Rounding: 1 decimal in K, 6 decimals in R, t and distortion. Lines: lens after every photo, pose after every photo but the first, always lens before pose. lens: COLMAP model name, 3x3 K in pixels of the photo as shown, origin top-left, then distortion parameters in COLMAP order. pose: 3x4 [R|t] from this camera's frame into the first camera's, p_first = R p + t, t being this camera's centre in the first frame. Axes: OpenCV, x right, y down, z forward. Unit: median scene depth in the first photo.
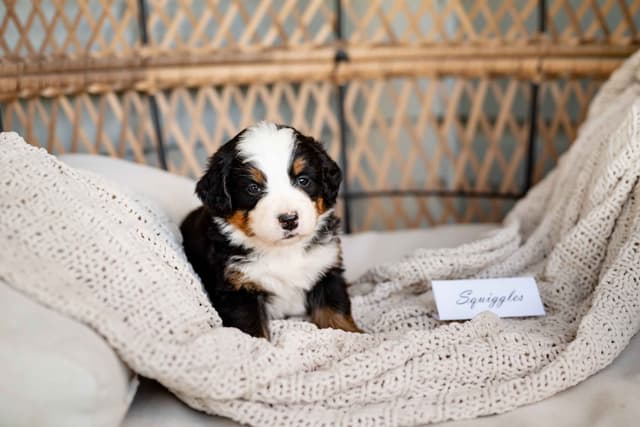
lens RADIAL K [[759.4, 0, 320.0], [0, 759.4, 213.5], [0, 0, 1]] dist [-0.003943, -0.012867]
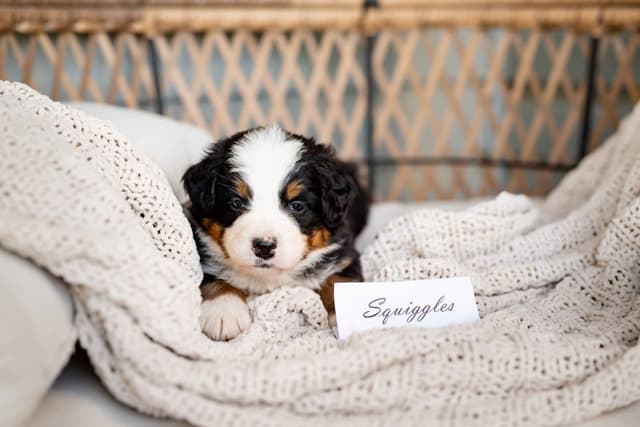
lens RADIAL K [[759.4, 0, 320.0], [0, 759.4, 213.5], [0, 0, 1]] dist [-0.003943, -0.012867]
pose [[0.997299, 0.034438, -0.064871, 0.041799], [-0.032605, 0.999044, 0.029107, 0.016109], [0.065812, -0.026914, 0.997469, 0.136936]]
